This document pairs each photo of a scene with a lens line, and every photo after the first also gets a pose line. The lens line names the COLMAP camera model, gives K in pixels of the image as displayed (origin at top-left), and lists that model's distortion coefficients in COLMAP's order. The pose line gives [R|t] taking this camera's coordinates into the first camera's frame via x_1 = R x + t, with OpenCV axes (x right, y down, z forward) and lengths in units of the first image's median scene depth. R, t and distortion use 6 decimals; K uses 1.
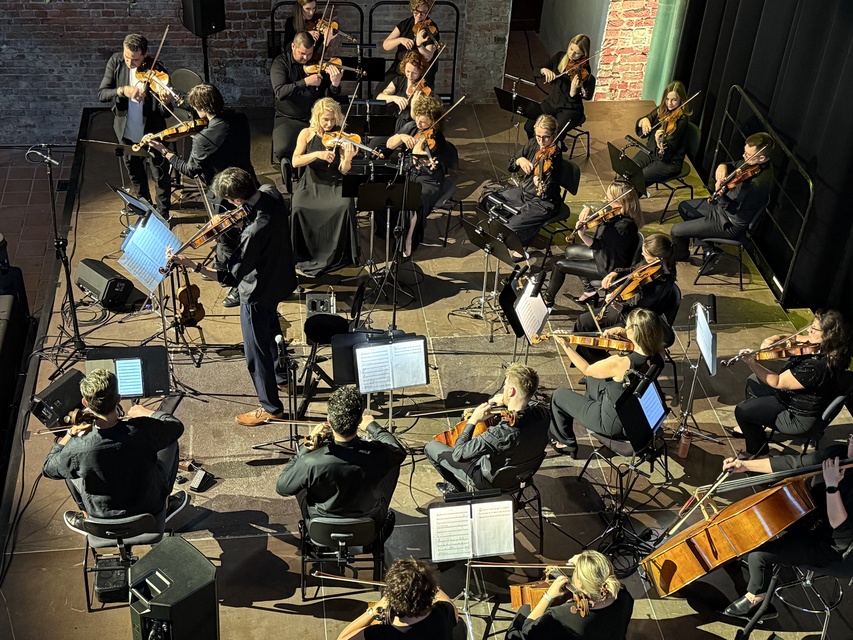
lens RADIAL K [[1183.1, 0, 426.5], [0, 1183.1, 320.0], [0, 0, 1]] dist [0.117212, -0.063311]
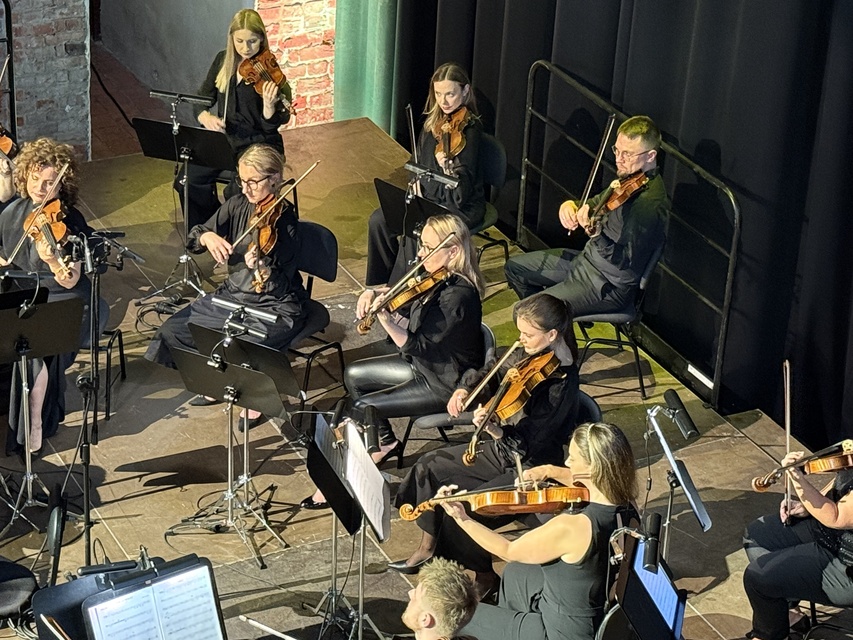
lens RADIAL K [[2253.4, 0, 426.5], [0, 2253.4, 320.0], [0, 0, 1]] dist [0.036106, -0.039311]
pose [[0.937957, -0.166615, 0.304098, -0.149222], [0.206441, 0.972952, -0.103666, 0.027668], [-0.278601, 0.160012, 0.946984, 0.014541]]
